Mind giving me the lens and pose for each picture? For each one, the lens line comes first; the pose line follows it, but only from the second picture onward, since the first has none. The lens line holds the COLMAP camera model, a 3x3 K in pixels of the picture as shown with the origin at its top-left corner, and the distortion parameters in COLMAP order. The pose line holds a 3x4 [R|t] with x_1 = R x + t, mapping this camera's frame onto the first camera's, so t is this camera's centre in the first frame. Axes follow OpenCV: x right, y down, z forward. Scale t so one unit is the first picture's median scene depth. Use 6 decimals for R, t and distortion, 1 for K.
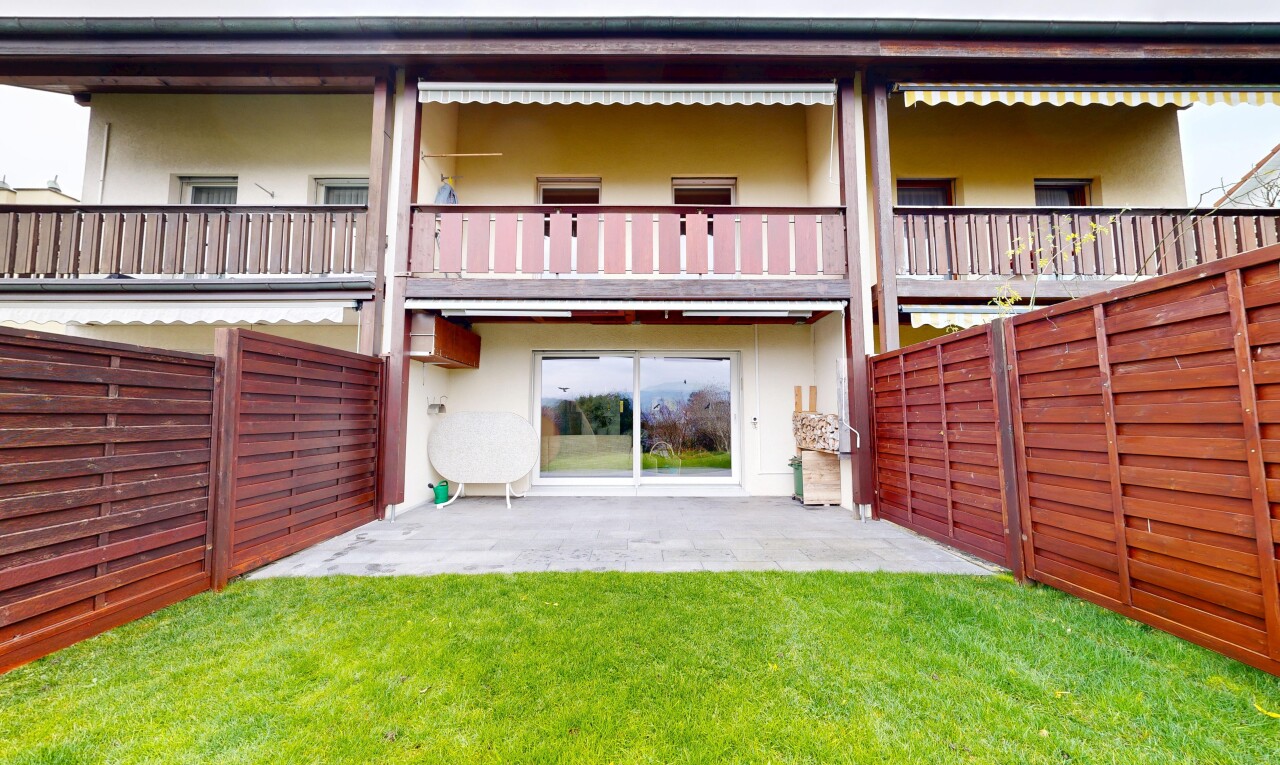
lens RADIAL K [[498.6, 0, 641.1], [0, 498.6, 384.4], [0, 0, 1]] dist [0.003022, 0.000209]
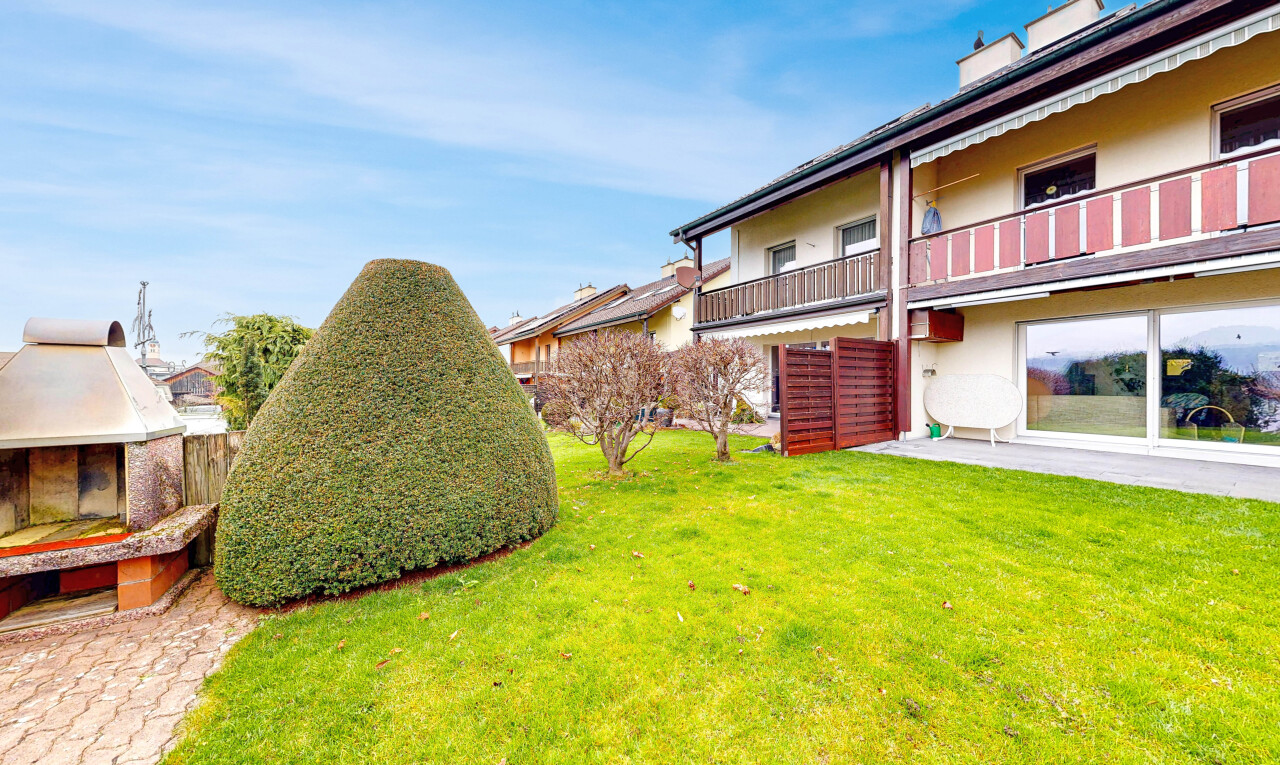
lens RADIAL K [[448.6, 0, 641.0], [0, 448.6, 380.8], [0, 0, 1]] dist [-0.001172, -0.000111]
pose [[0.595759, -0.006321, -0.803138, 0.154355], [0.054851, 0.997955, 0.032834, -0.018191], [0.801288, -0.063614, 0.594887, -0.509712]]
